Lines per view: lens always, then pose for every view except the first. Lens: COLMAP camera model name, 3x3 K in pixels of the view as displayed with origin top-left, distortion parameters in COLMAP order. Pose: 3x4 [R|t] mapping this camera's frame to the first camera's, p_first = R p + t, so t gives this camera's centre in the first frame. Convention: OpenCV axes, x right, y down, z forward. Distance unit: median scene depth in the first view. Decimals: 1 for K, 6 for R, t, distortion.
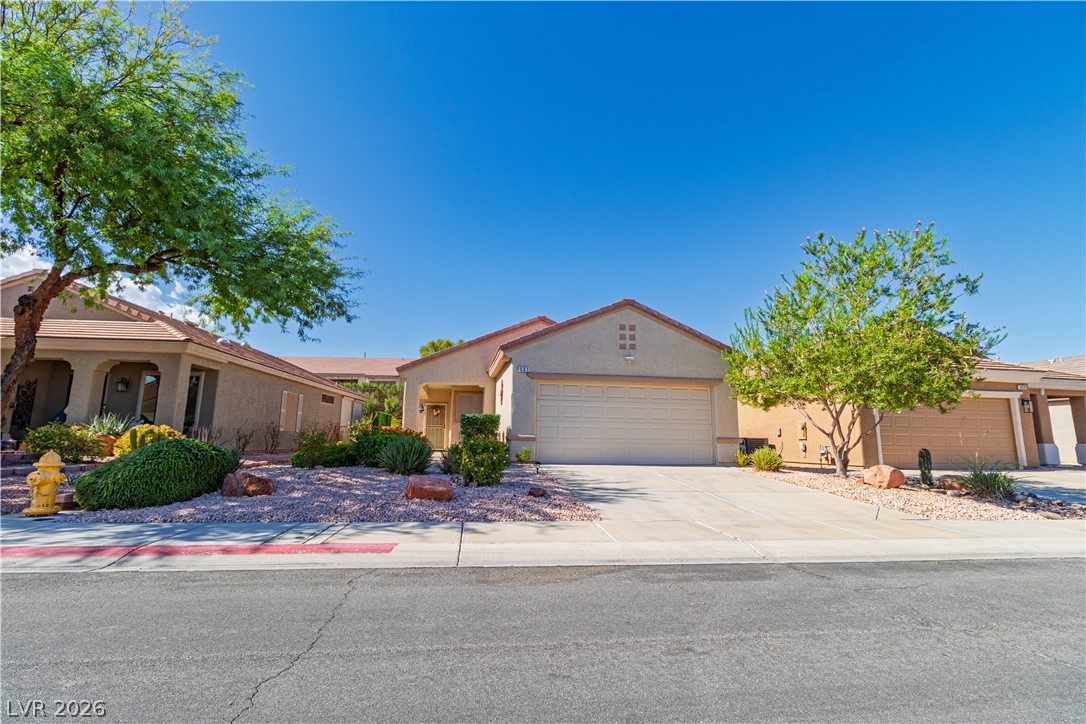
lens RADIAL K [[499.6, 0, 546.8], [0, 499.6, 356.5], [0, 0, 1]] dist [0.001938, 0.000042]
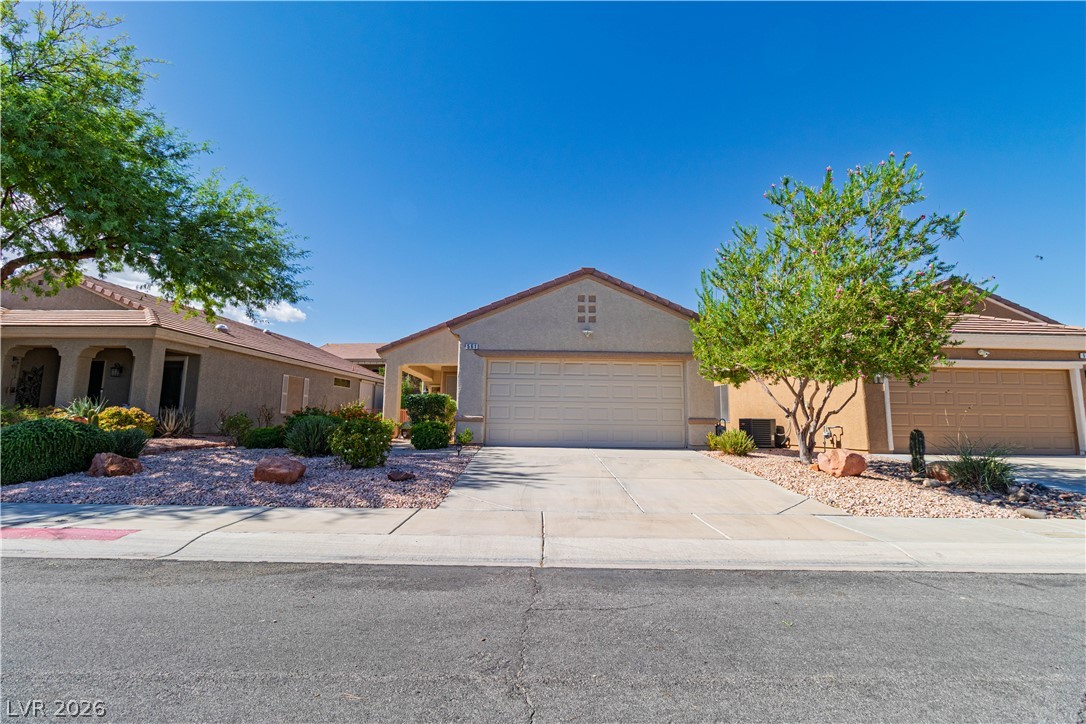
lens RADIAL K [[503.6, 0, 544.0], [0, 503.6, 354.3], [0, 0, 1]] dist [0.000878, 0.000422]
pose [[0.991098, -0.019907, -0.131641, 0.214252], [0.023799, 0.999323, 0.028063, 0.017072], [0.130993, -0.030946, 0.990900, 0.074208]]
